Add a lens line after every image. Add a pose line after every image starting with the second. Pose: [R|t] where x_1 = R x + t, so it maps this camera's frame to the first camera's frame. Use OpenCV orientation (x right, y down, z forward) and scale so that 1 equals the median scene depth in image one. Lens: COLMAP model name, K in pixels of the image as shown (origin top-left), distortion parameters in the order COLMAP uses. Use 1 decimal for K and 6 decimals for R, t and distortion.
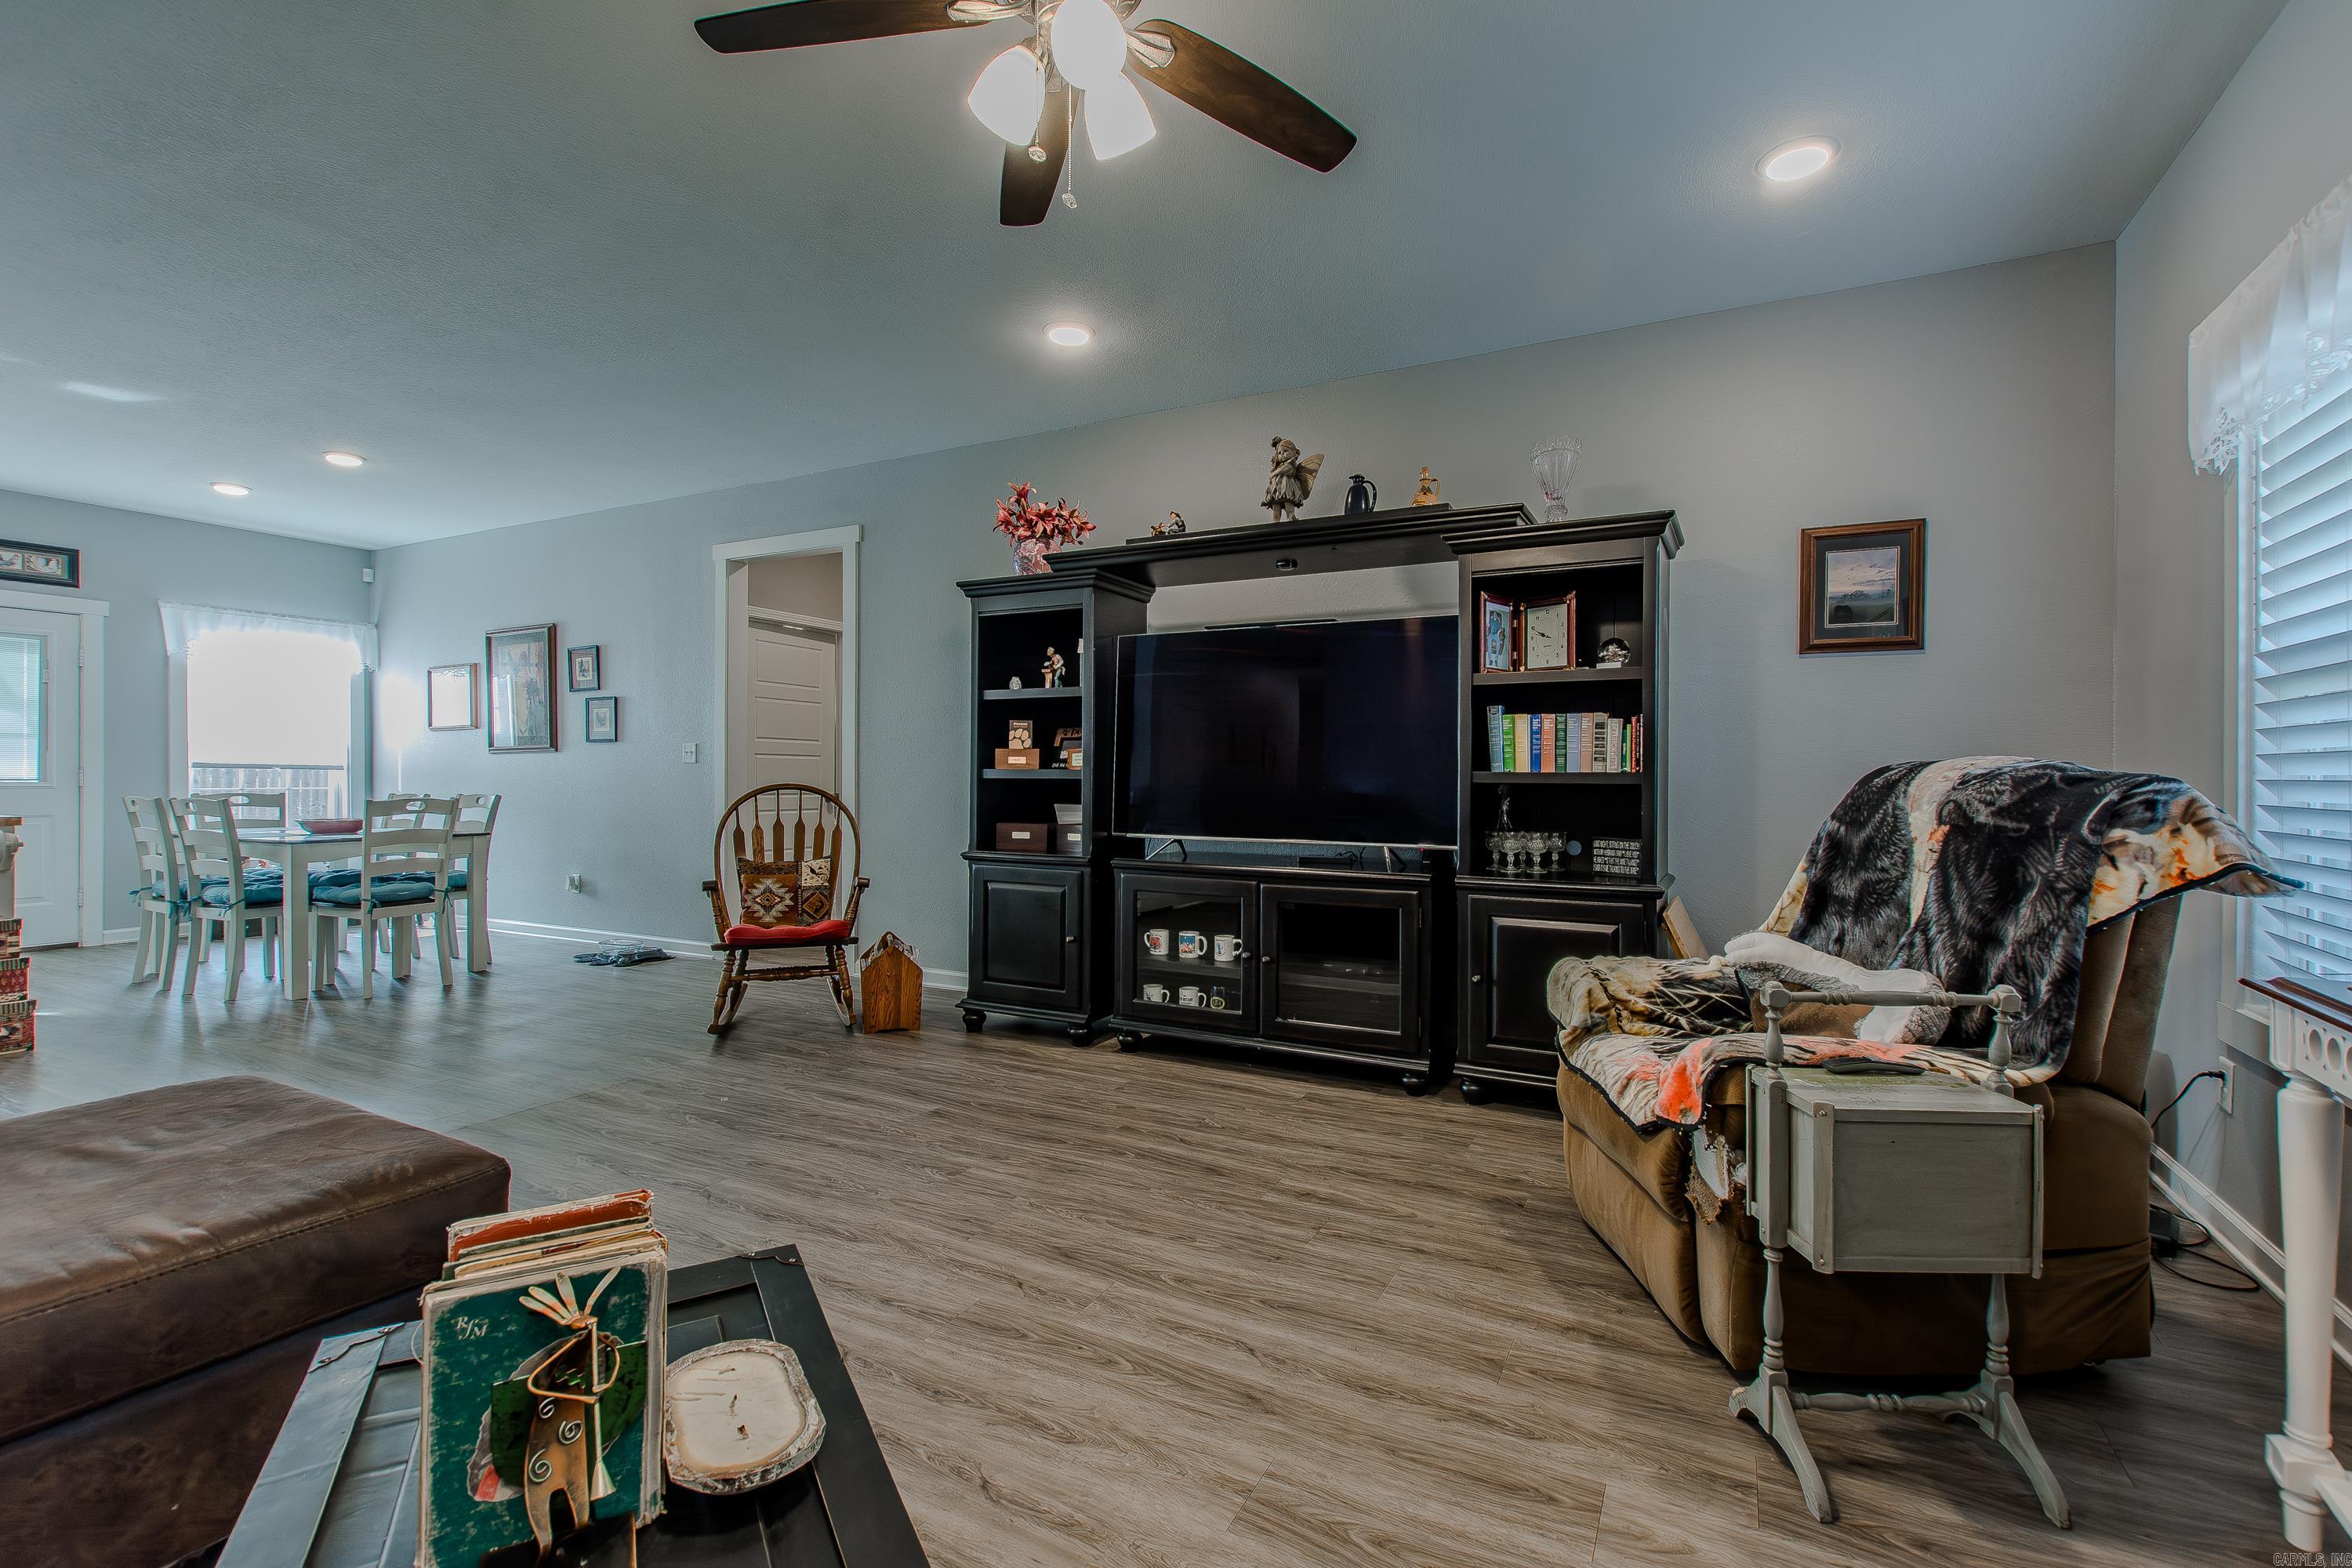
lens RADIAL K [[1033.6, 0, 1198.1], [0, 1033.6, 782.9], [0, 0, 1]] dist [0.002286, -0.000821]
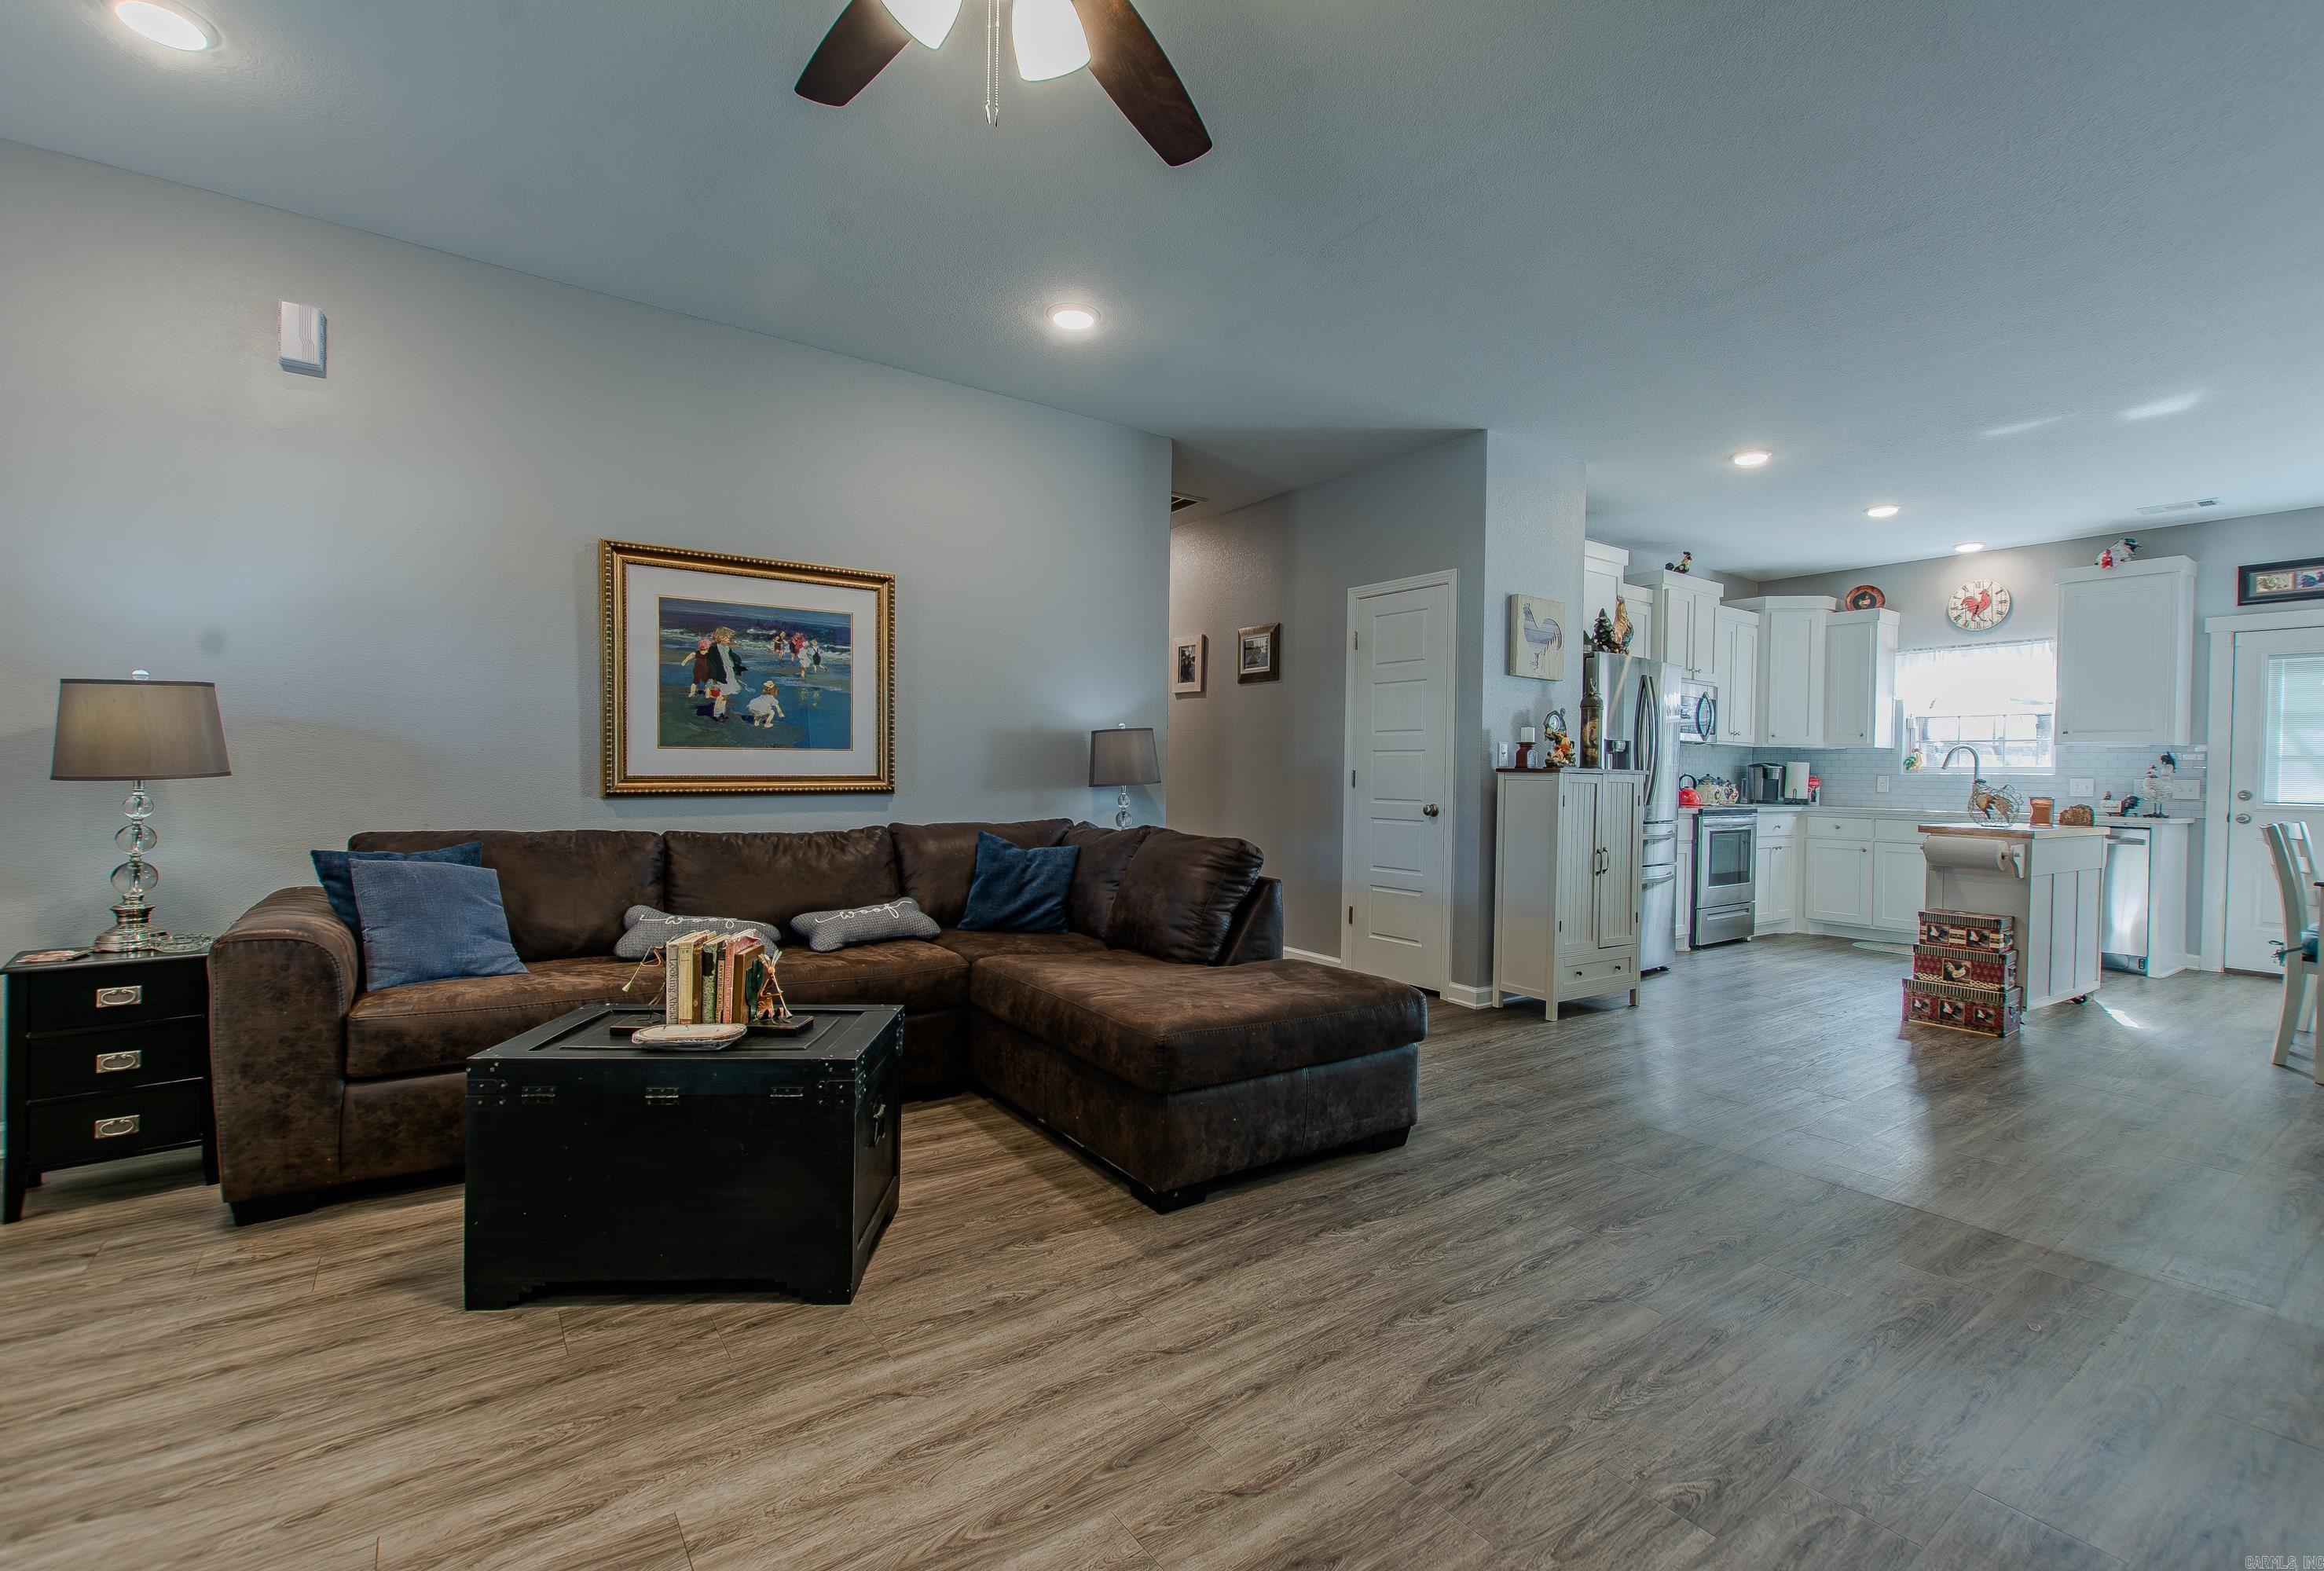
lens RADIAL K [[1016.7, 0, 1185.5], [0, 1016.7, 783.5], [0, 0, 1]] dist [0.006203, -0.003972]
pose [[-0.450566, -0.002654, -0.892739, 0.277259], [-0.026906, 0.999582, 0.010608, -0.005620], [0.892338, 0.028799, -0.450449, 0.749205]]
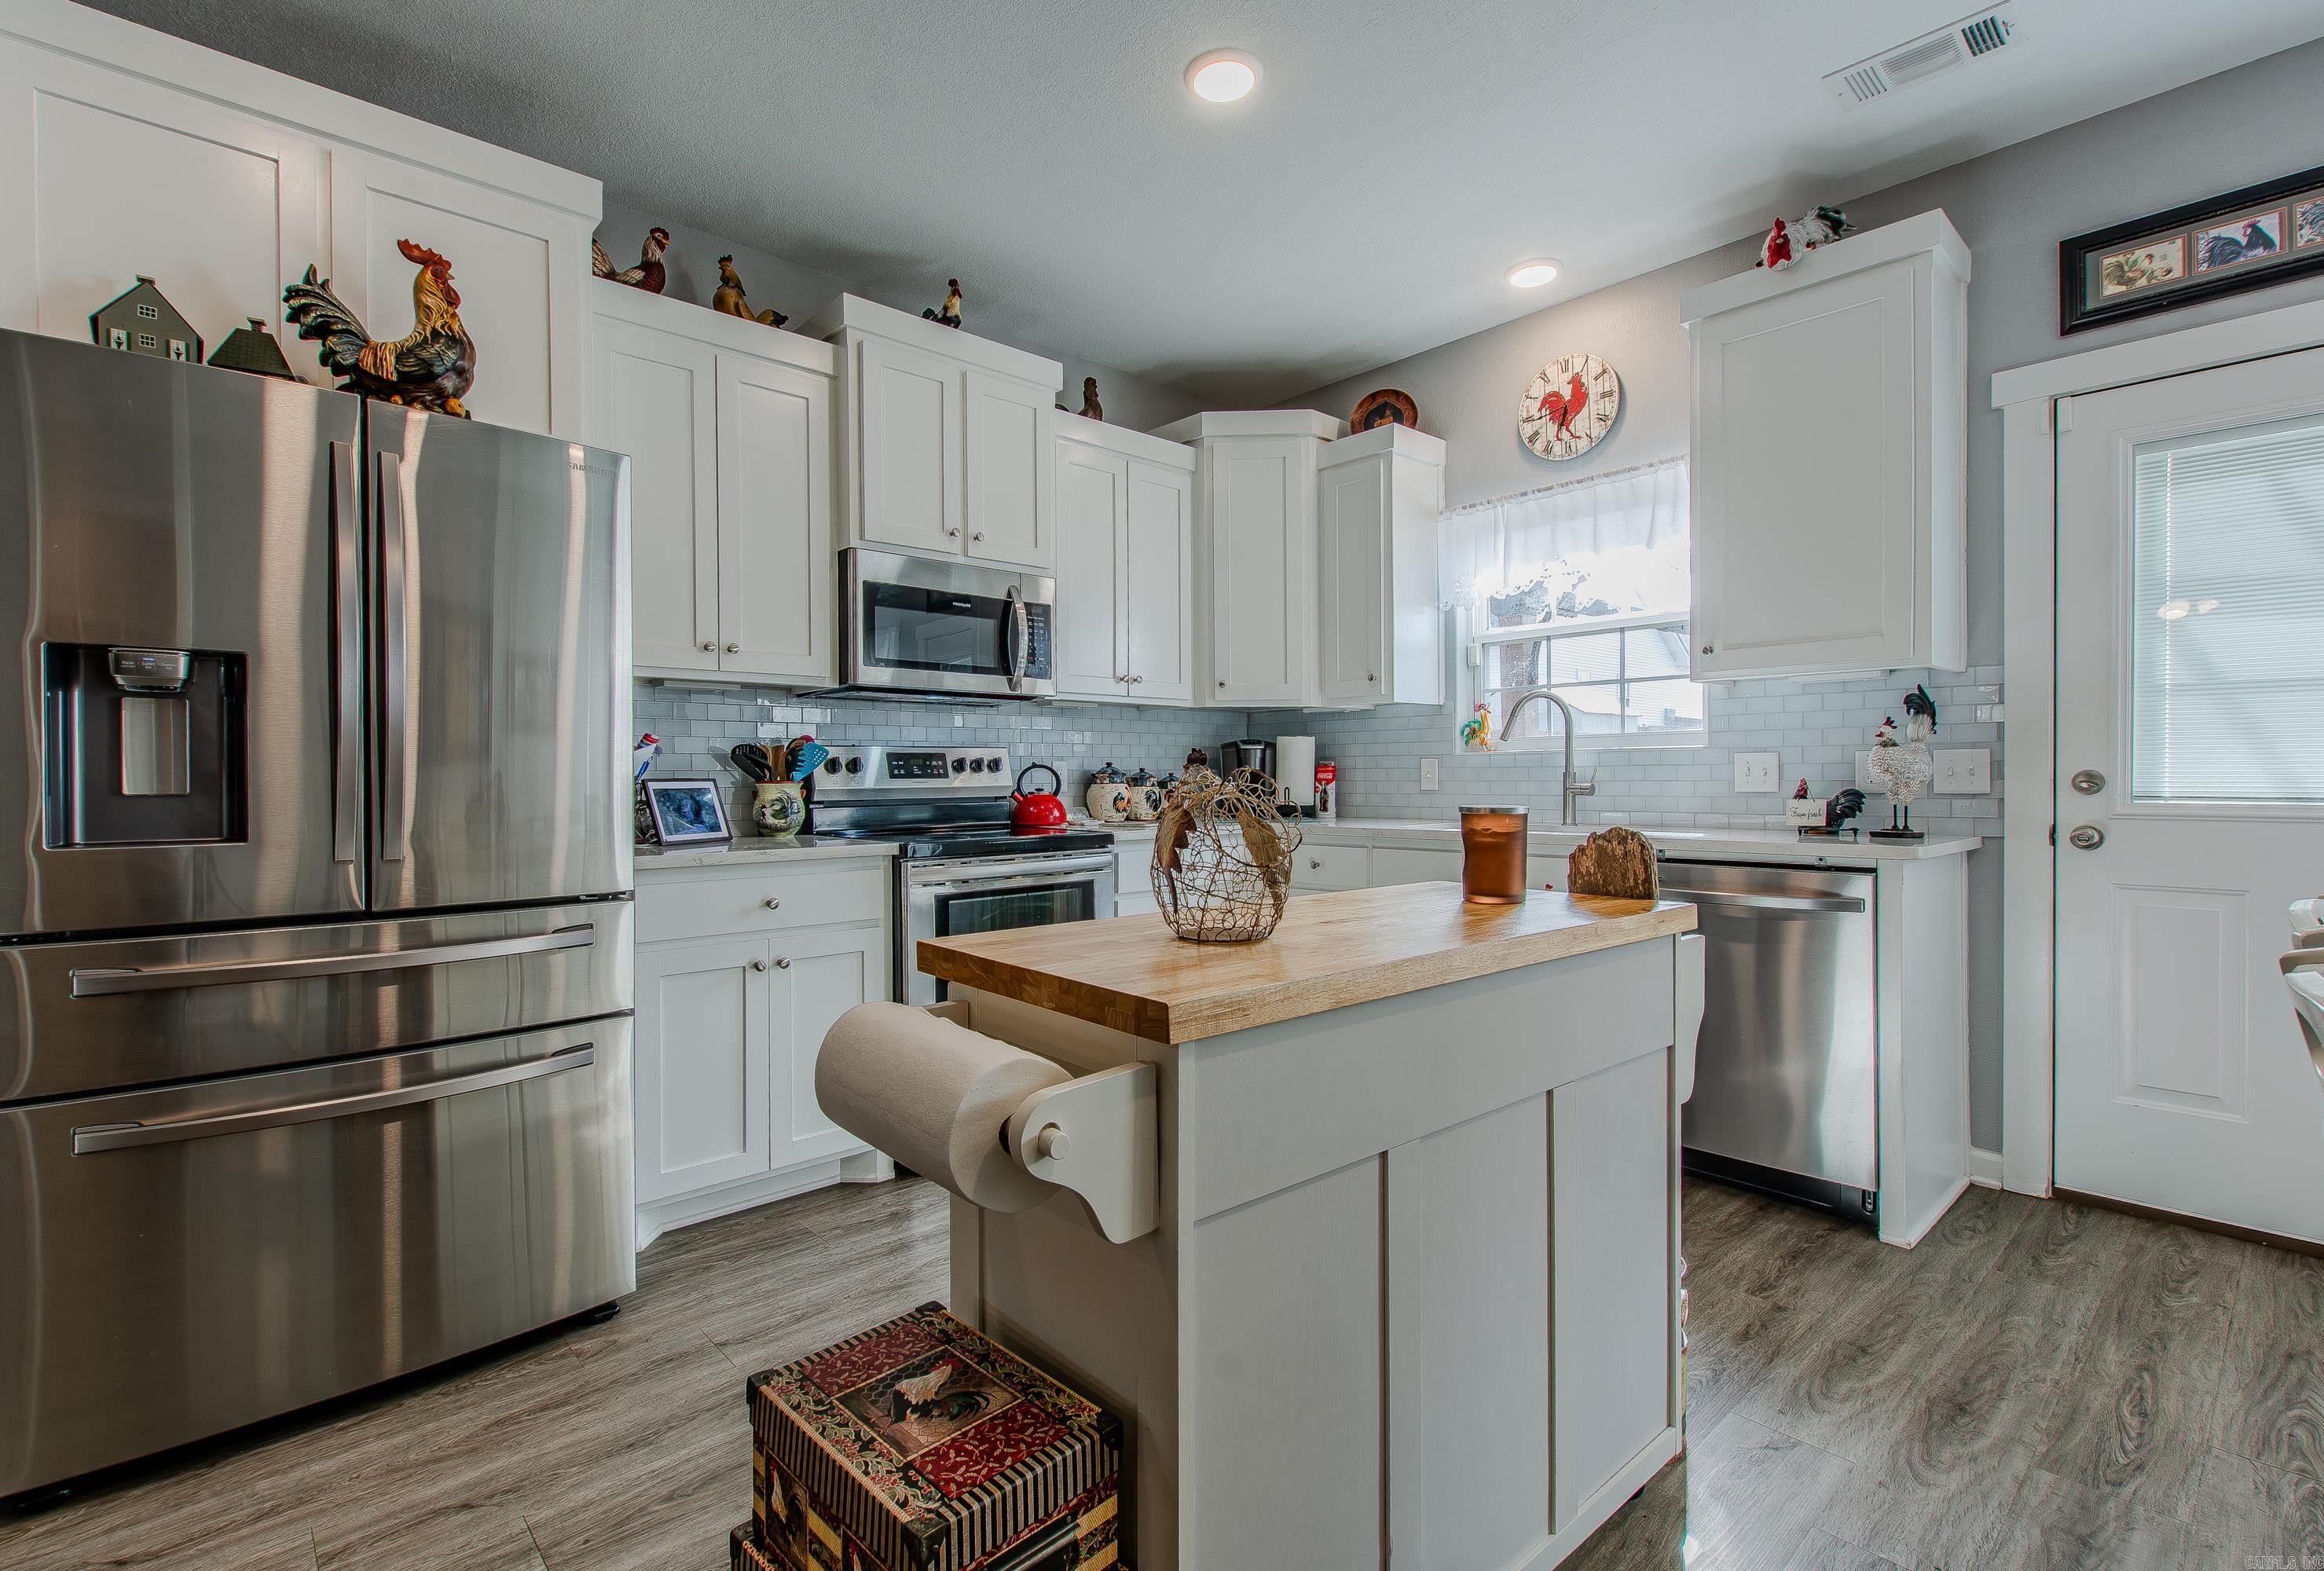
lens RADIAL K [[1057.3, 0, 1126.4], [0, 1057.3, 781.5], [0, 0, 1]] dist [0.003849, -0.000497]
pose [[-0.368270, 0.001596, -0.929717, -1.027767], [-0.003445, 0.999989, 0.003082, -0.015224], [0.929712, 0.004338, -0.368261, 1.184733]]
